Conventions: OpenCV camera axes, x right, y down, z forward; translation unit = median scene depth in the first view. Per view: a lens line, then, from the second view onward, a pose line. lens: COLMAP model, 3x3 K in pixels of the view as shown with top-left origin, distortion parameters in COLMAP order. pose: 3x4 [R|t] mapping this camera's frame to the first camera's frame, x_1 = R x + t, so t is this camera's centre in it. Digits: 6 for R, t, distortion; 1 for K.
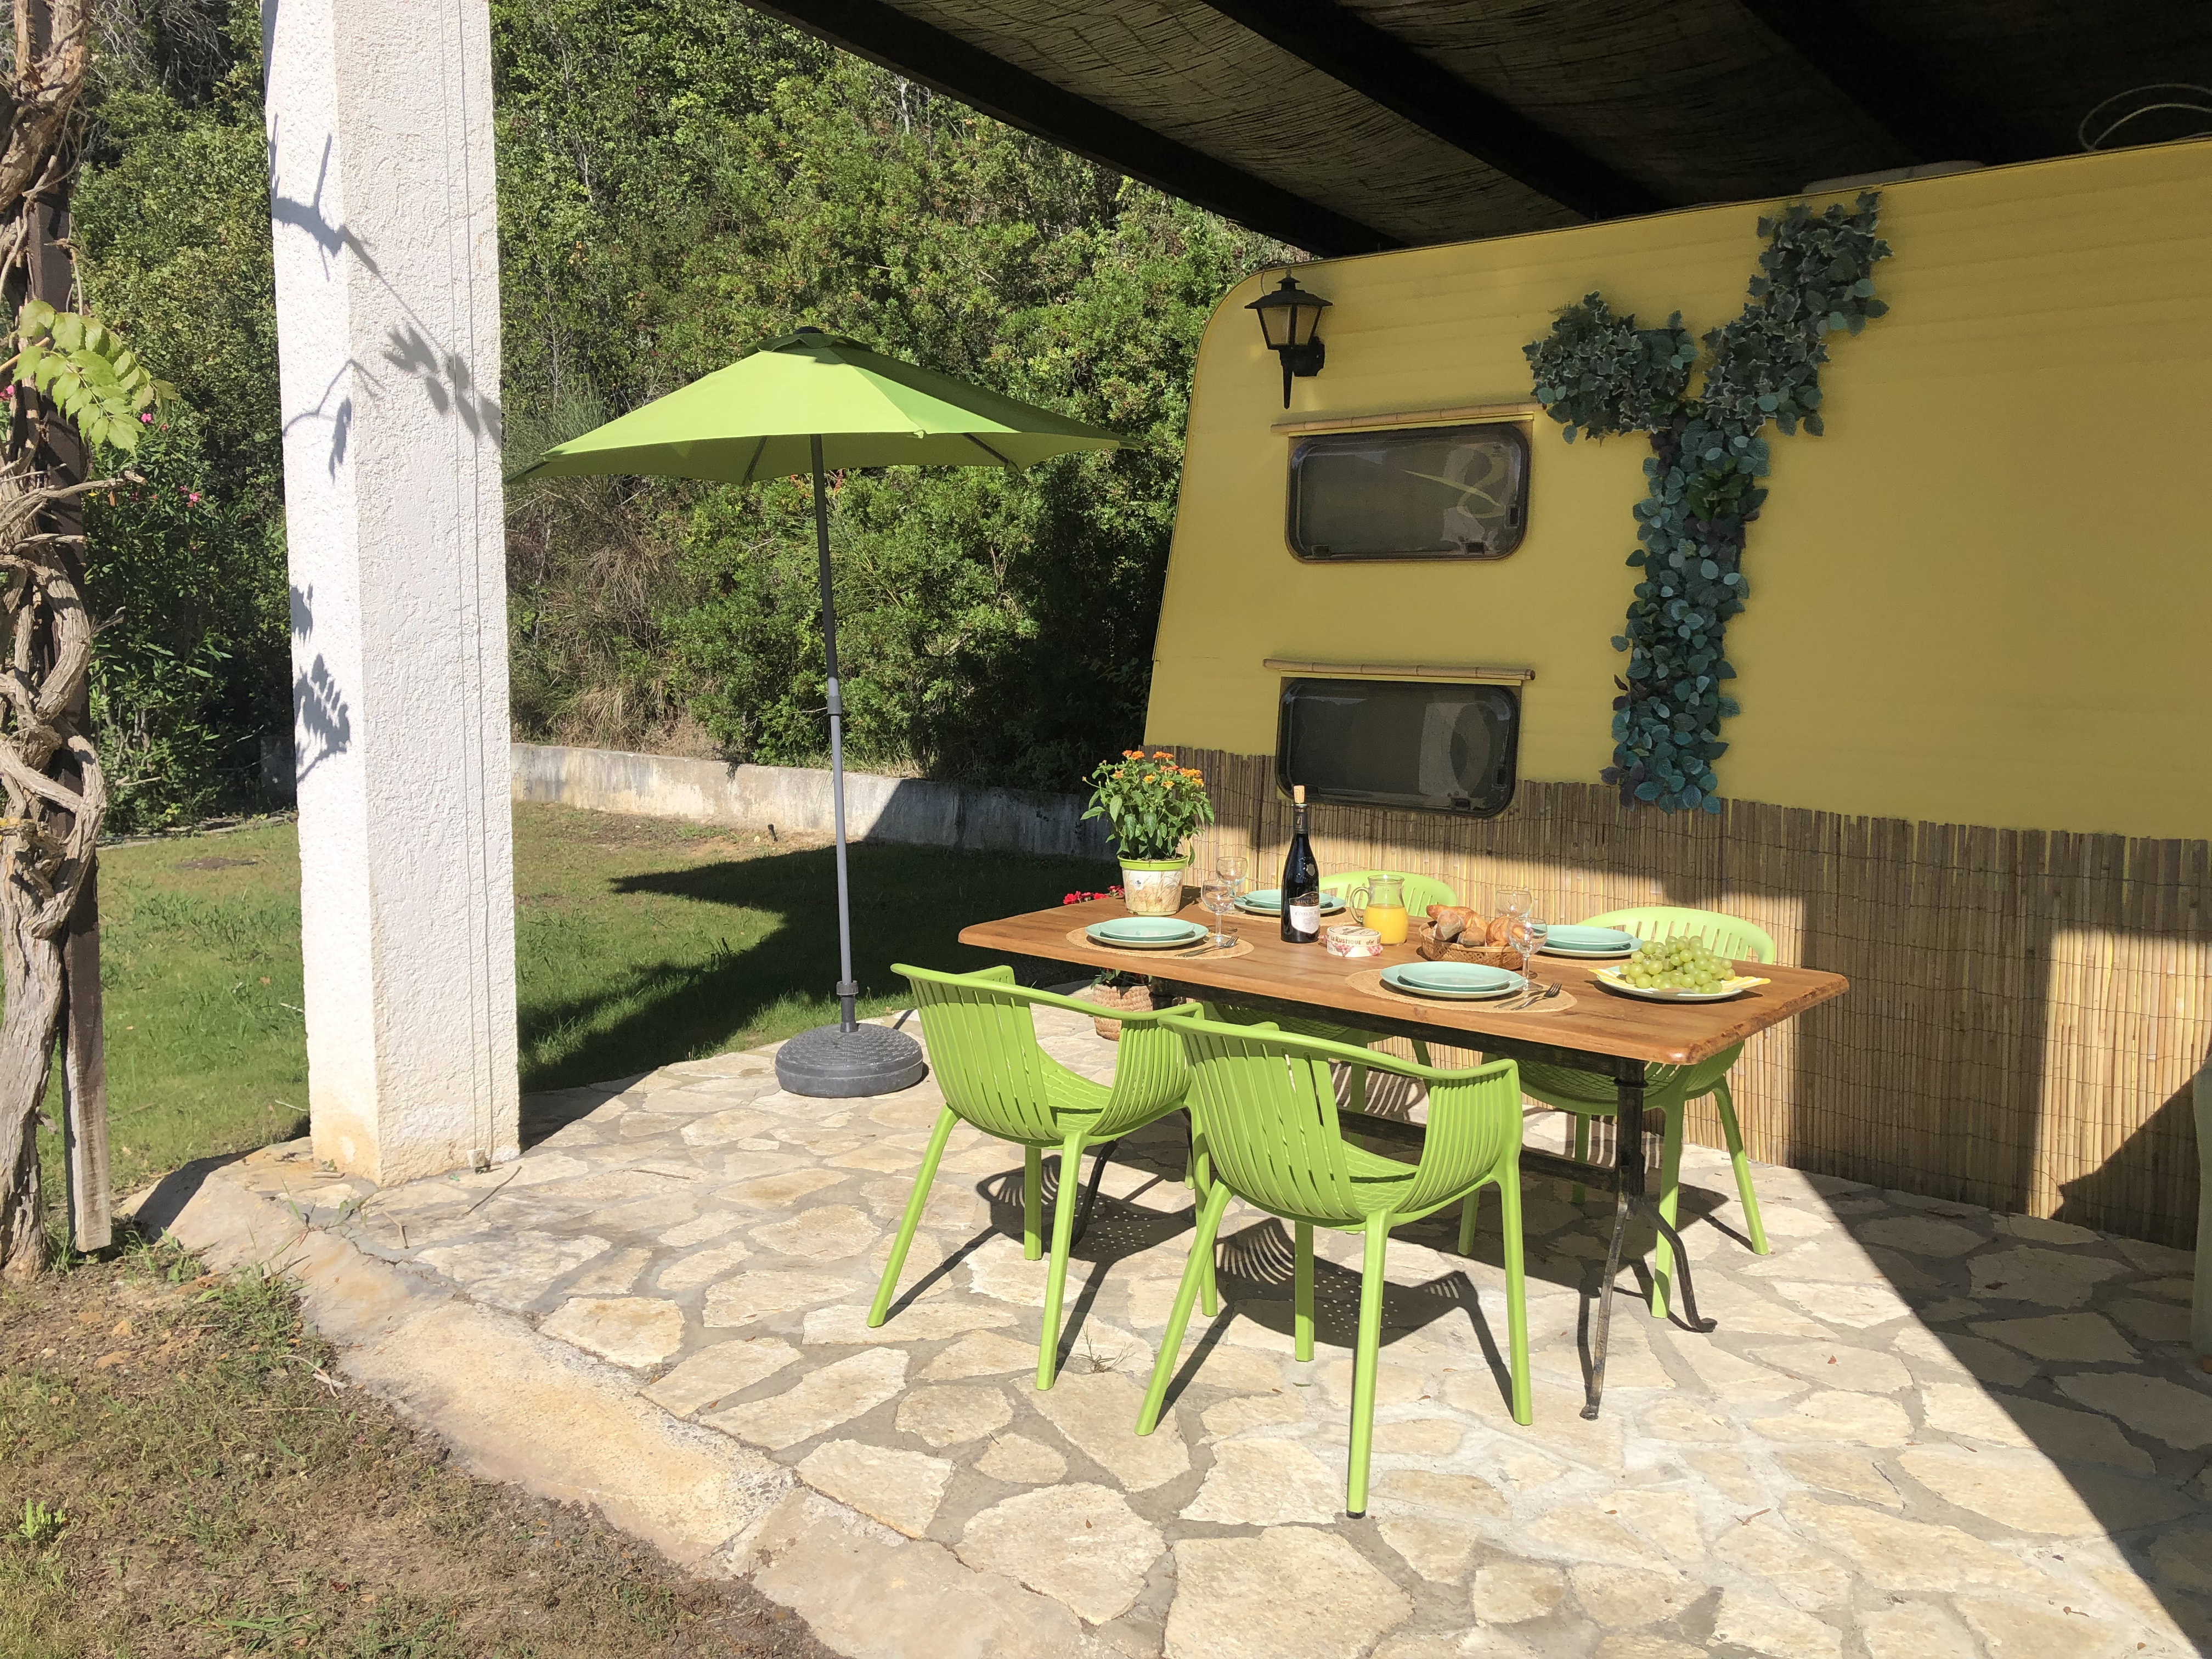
lens RADIAL K [[1874.4, 0, 1106.0], [0, 1874.4, 829.5], [0, 0, 1]] dist [0.140468, -0.440795]
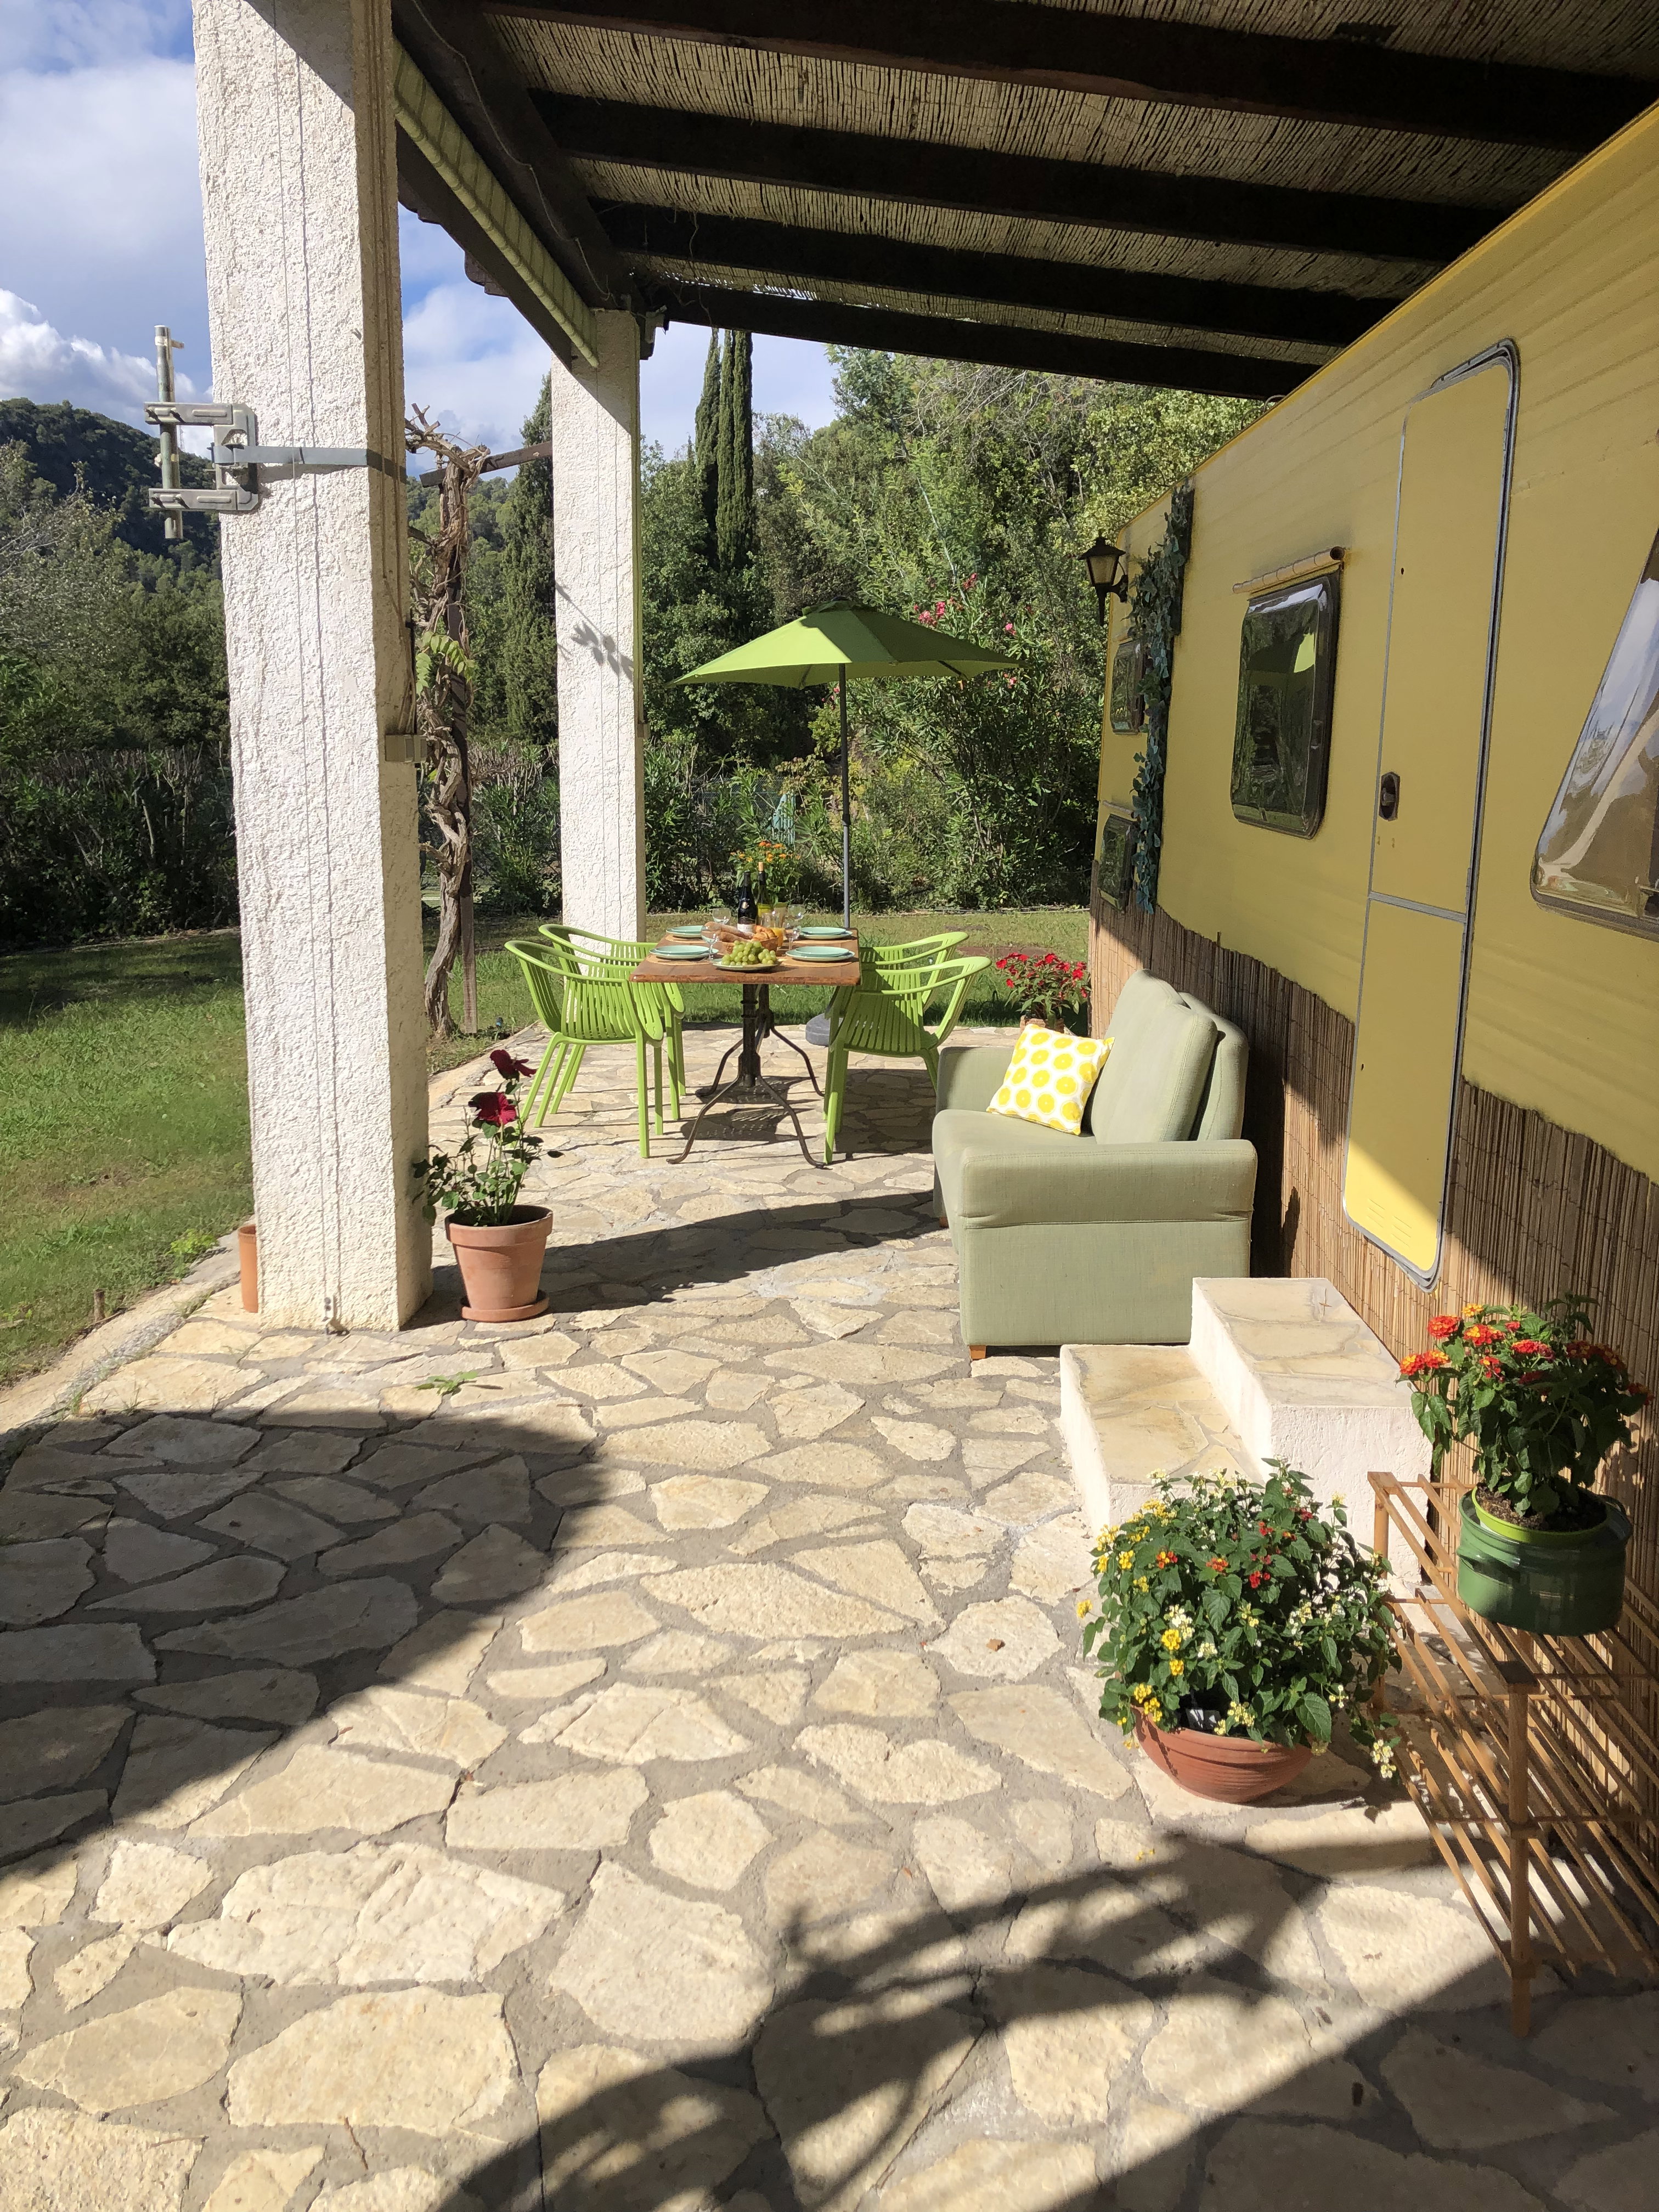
lens RADIAL K [[1874.4, 0, 844.6], [0, 1874.4, 1097.1], [0, 0, 1]] dist [0.140468, -0.440795]
pose [[0.626683, 0.145620, -0.765548, 1.434436], [-0.098630, 0.989307, 0.107444, 0.002029], [0.773008, 0.008173, 0.634344, -0.106660]]
